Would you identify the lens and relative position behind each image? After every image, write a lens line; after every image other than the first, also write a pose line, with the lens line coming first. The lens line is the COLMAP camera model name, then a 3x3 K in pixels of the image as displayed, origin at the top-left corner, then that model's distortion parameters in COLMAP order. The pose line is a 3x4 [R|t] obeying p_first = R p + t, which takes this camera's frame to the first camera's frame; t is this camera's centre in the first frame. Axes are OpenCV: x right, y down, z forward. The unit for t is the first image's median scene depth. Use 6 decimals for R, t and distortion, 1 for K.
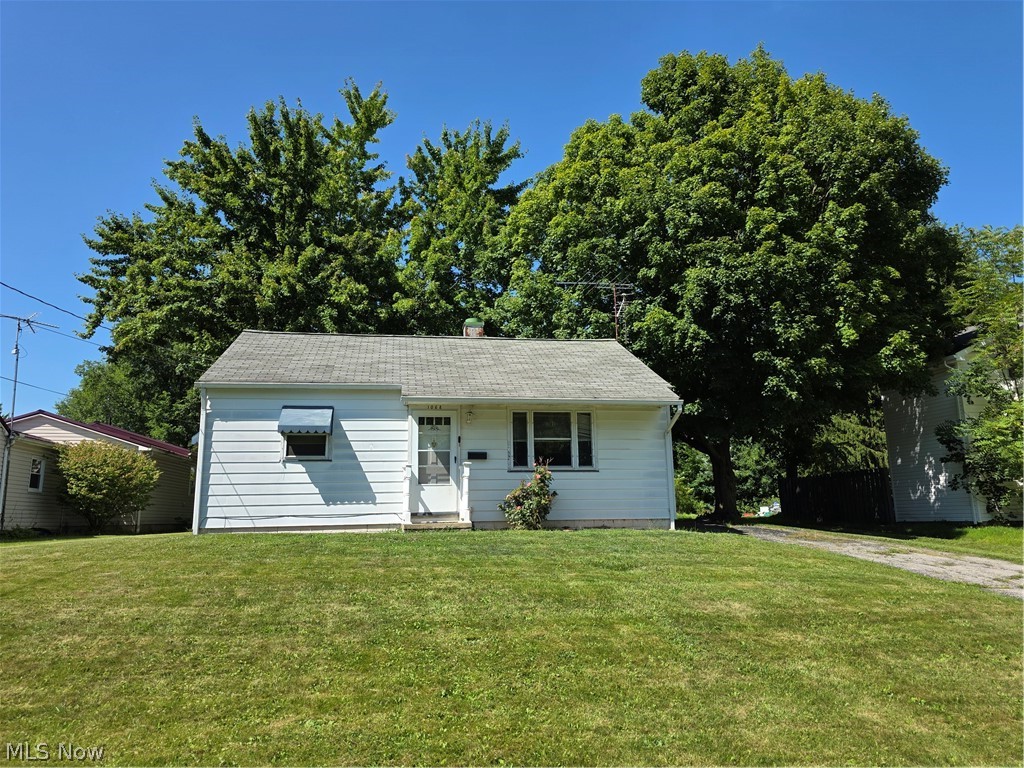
lens RADIAL K [[722.5, 0, 511.6], [0, 722.5, 385.2], [0, 0, 1]] dist [0.037476, -0.001456]
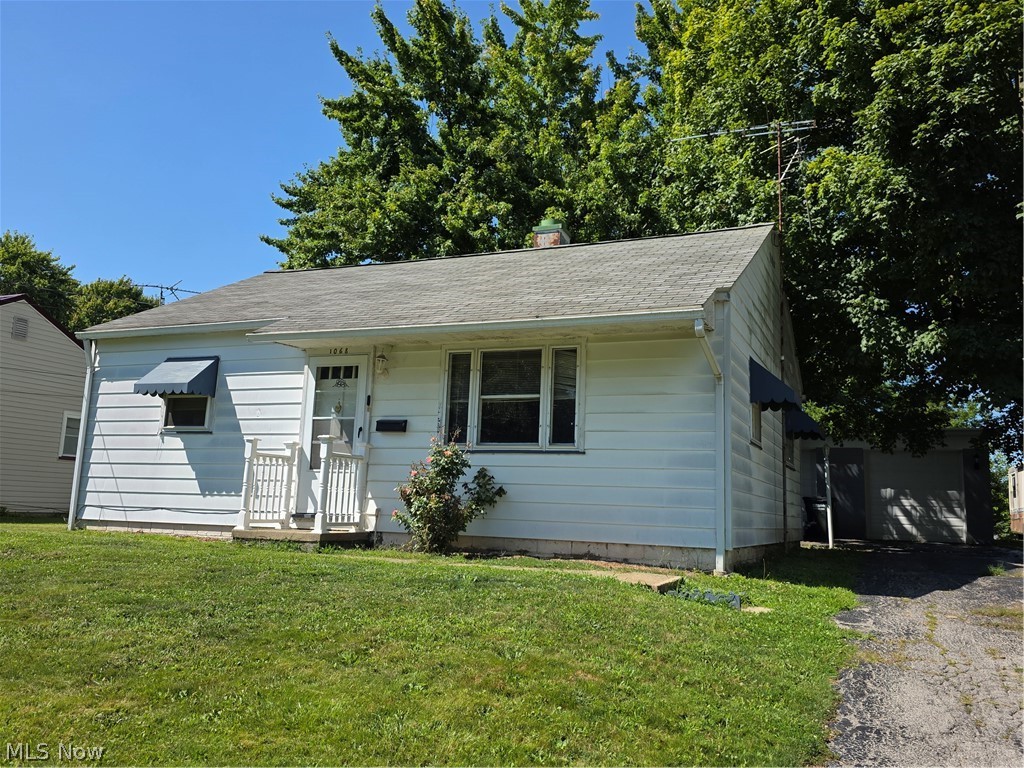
lens RADIAL K [[839.4, 0, 513.0], [0, 839.4, 381.3], [0, 0, 1]] dist [0.031194, -0.008477]
pose [[0.850015, -0.032084, -0.525780, 0.416049], [0.047743, 0.998728, 0.016241, 0.052575], [0.524590, -0.038908, 0.850465, 0.442337]]
